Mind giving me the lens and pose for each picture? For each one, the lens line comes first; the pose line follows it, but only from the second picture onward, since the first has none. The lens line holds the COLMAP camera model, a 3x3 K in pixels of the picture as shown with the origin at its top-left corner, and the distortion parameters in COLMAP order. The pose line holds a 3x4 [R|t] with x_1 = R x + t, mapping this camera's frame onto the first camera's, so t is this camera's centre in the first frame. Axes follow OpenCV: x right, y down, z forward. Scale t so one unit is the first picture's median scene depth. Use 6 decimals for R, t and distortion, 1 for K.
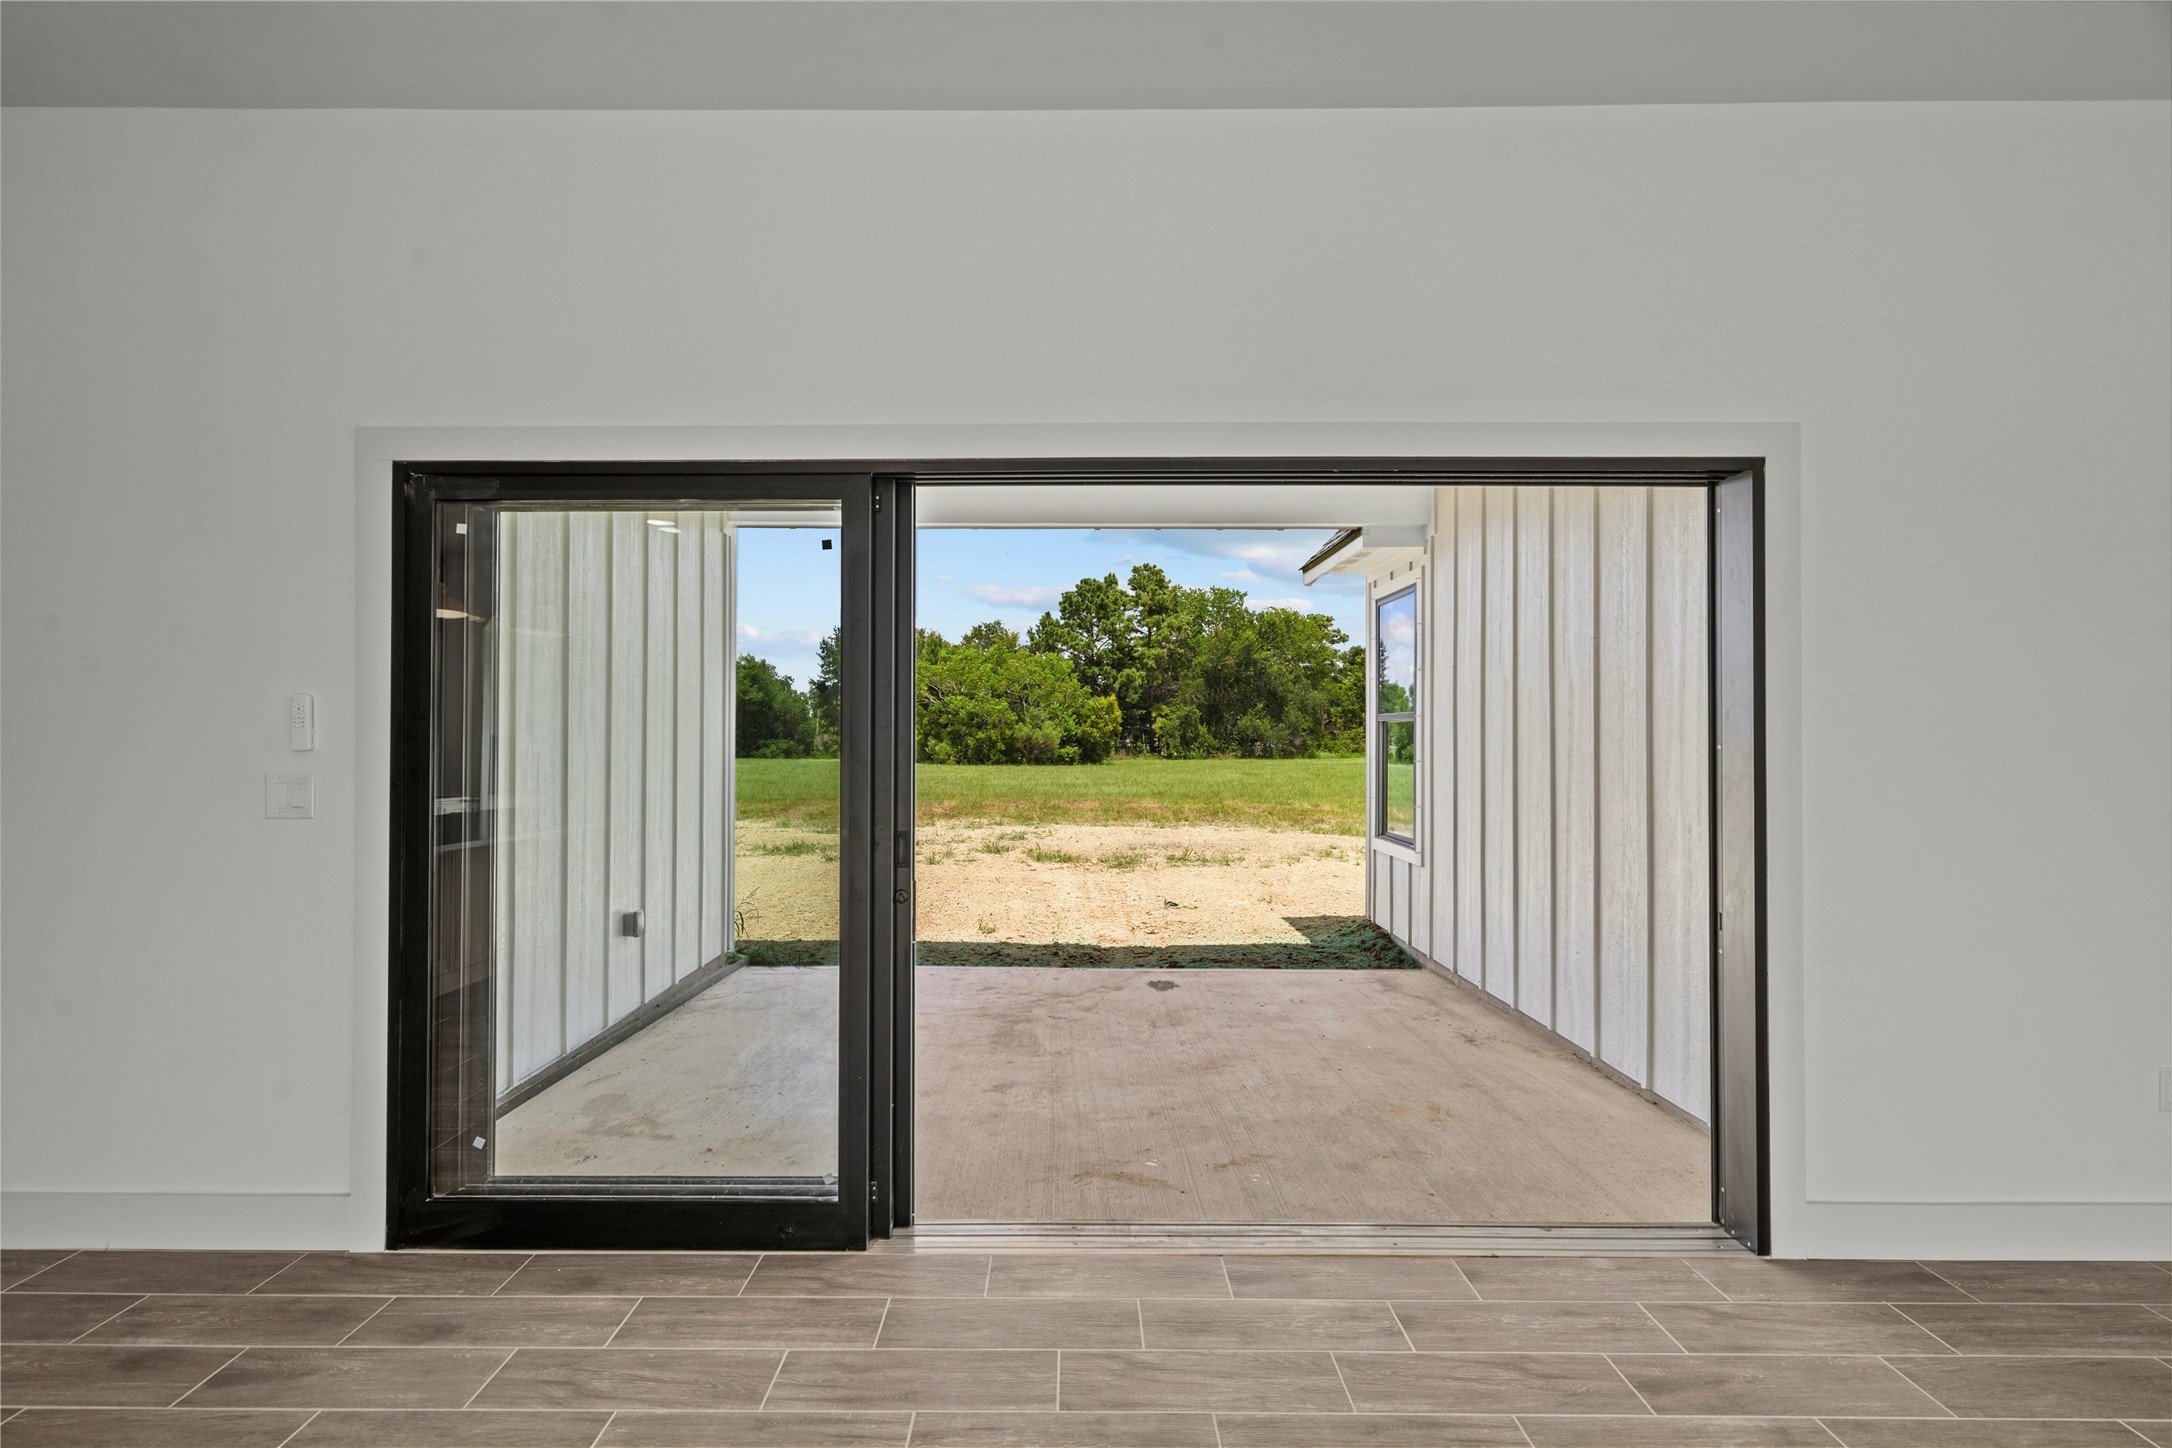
lens RADIAL K [[994.8, 0, 1067.8], [0, 994.8, 721.1], [0, 0, 1]] dist [-0.003805, 0.002454]
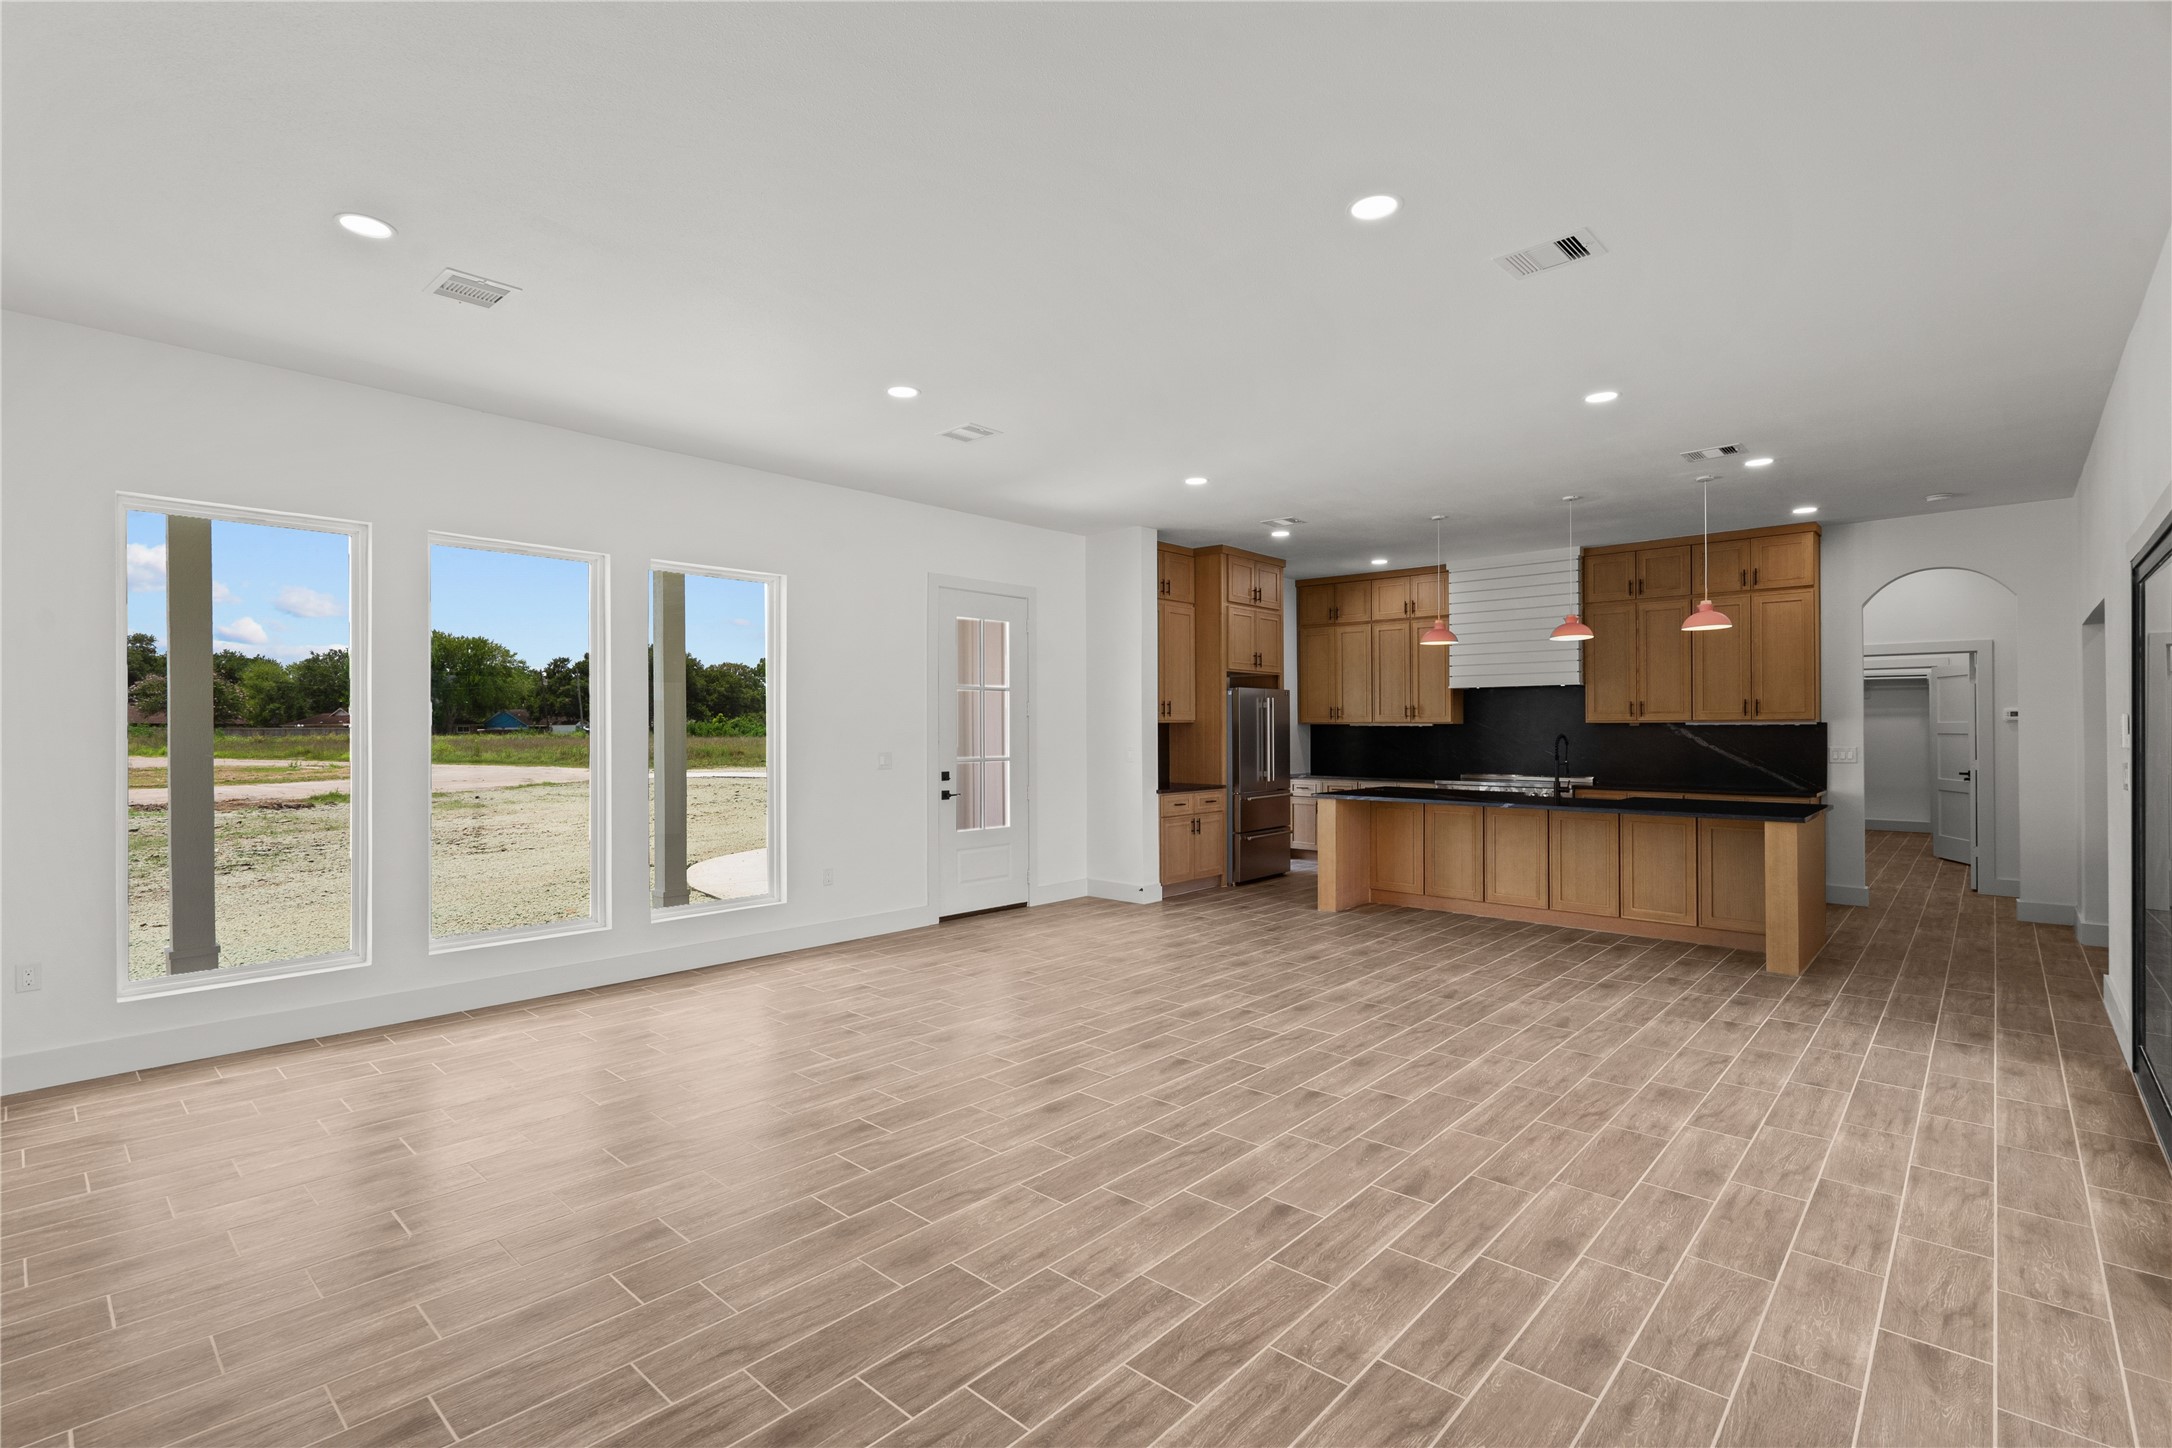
lens RADIAL K [[994.8, 0, 1066.1], [0, 994.8, 725.9], [0, 0, 1]] dist [-0.003805, 0.002454]
pose [[-0.678871, -0.004516, -0.734244, 0.303845], [0.011315, 0.999798, -0.016611, -0.000490], [0.734170, -0.019584, -0.678683, 0.159372]]
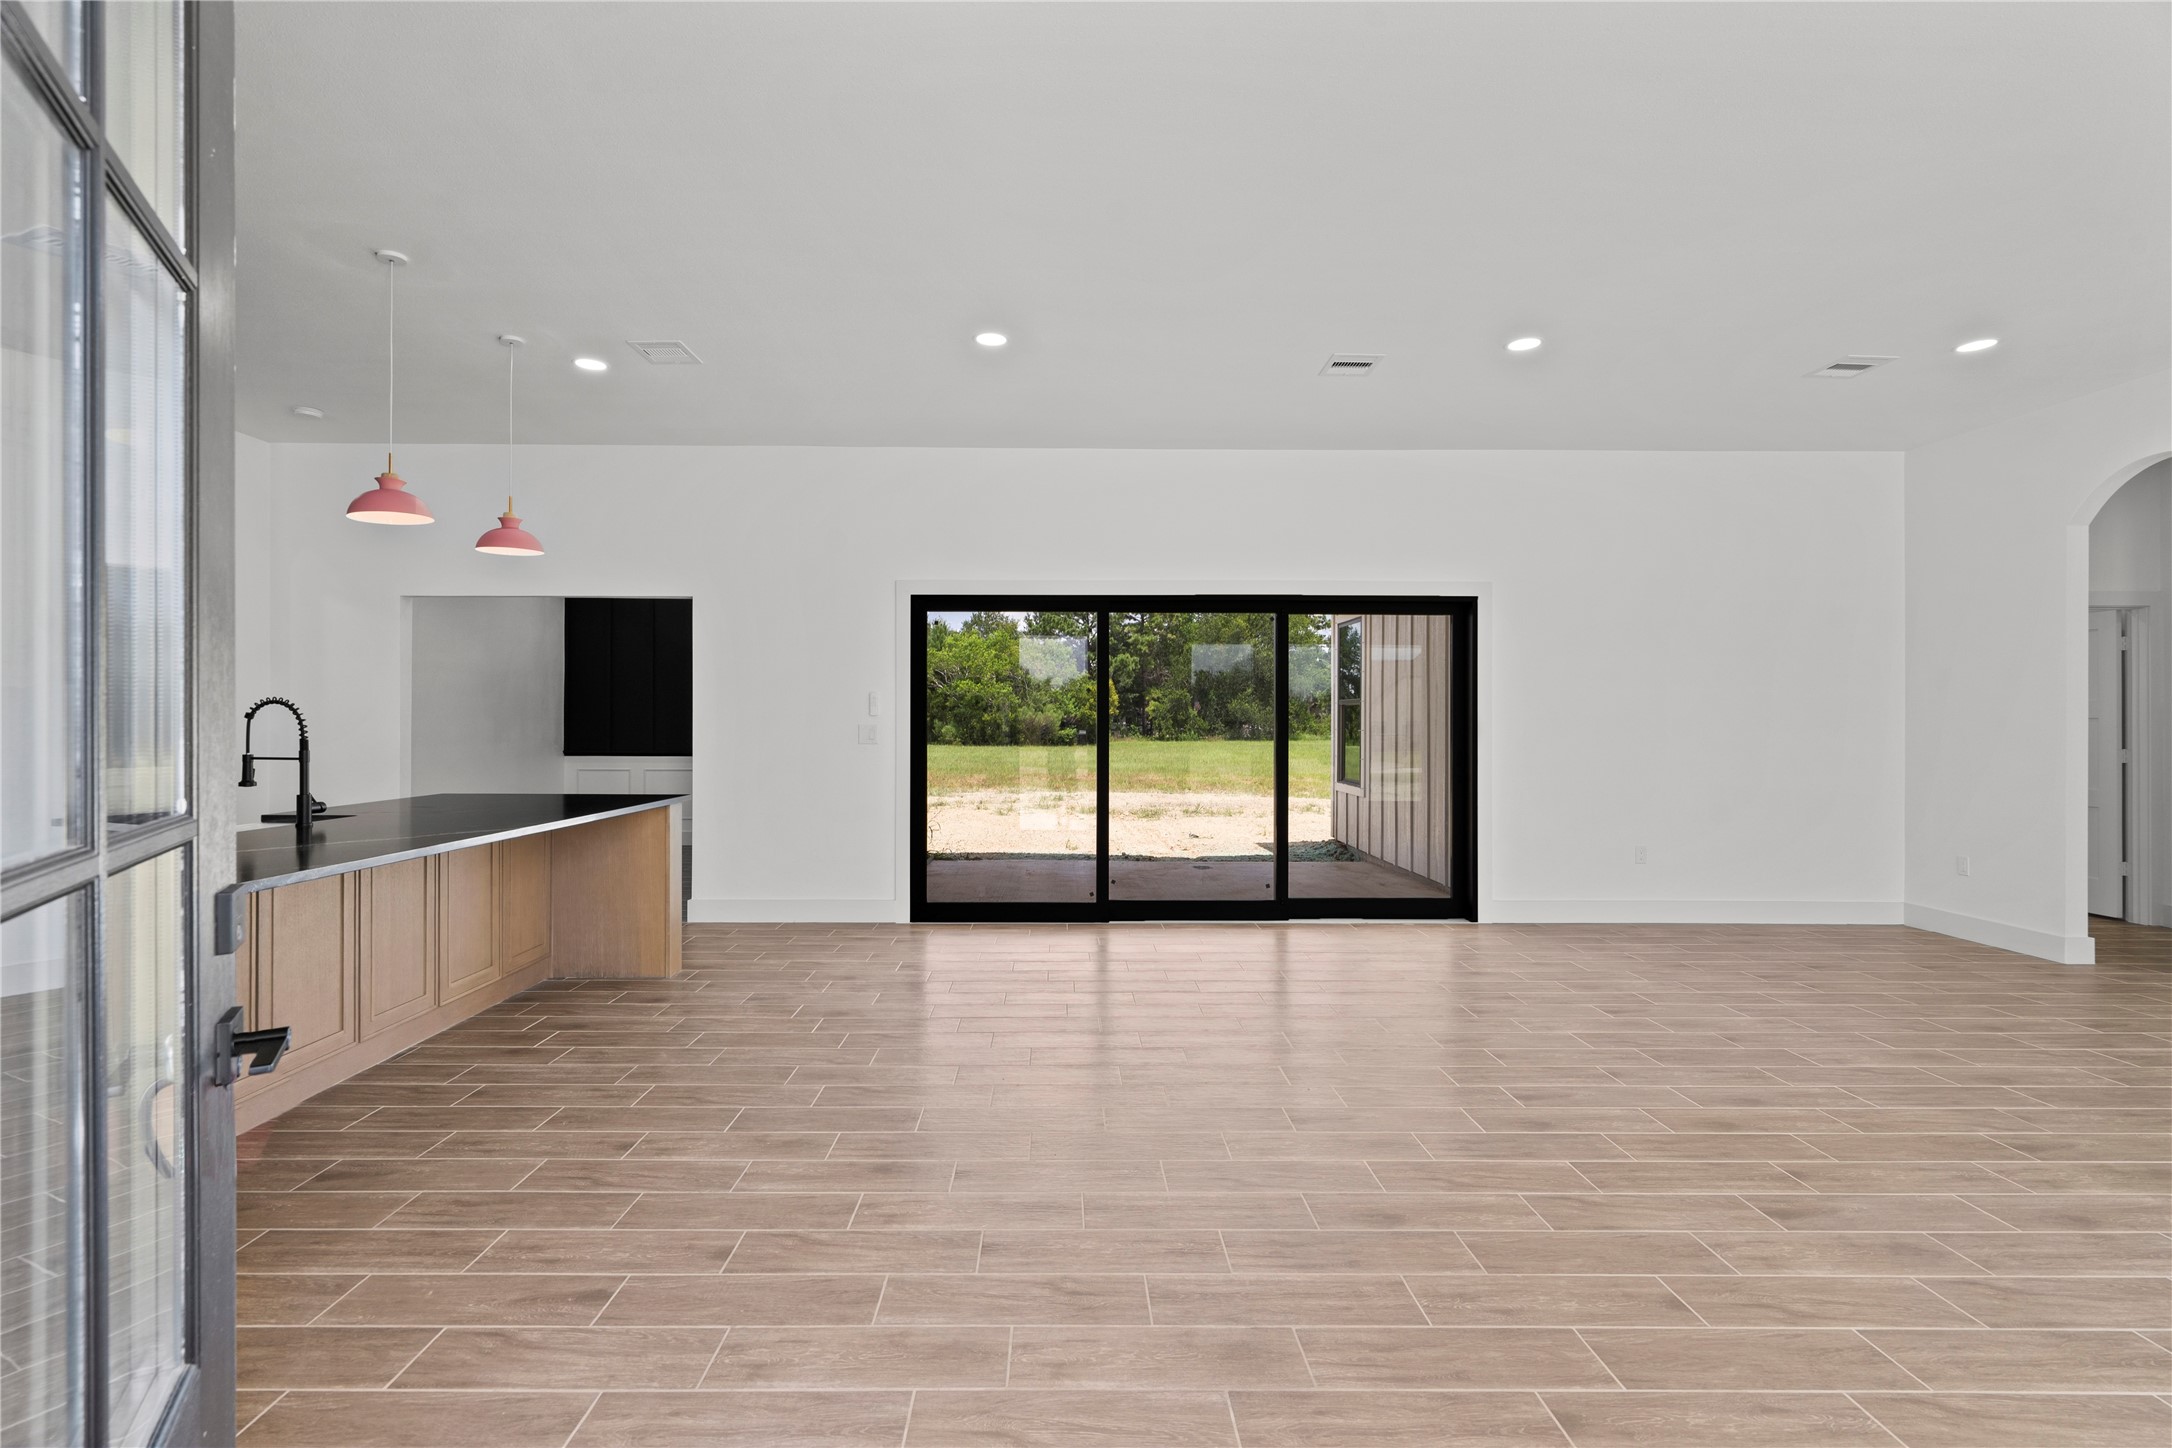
lens RADIAL K [[994.8, 0, 1062.3], [0, 994.8, 725.1], [0, 0, 1]] dist [-0.003805, 0.002454]
pose [[0.999965, 0.001660, 0.008213, -0.064704], [-0.001831, 0.999780, 0.020877, 0.000105], [-0.008176, -0.020891, 0.999748, -0.270991]]
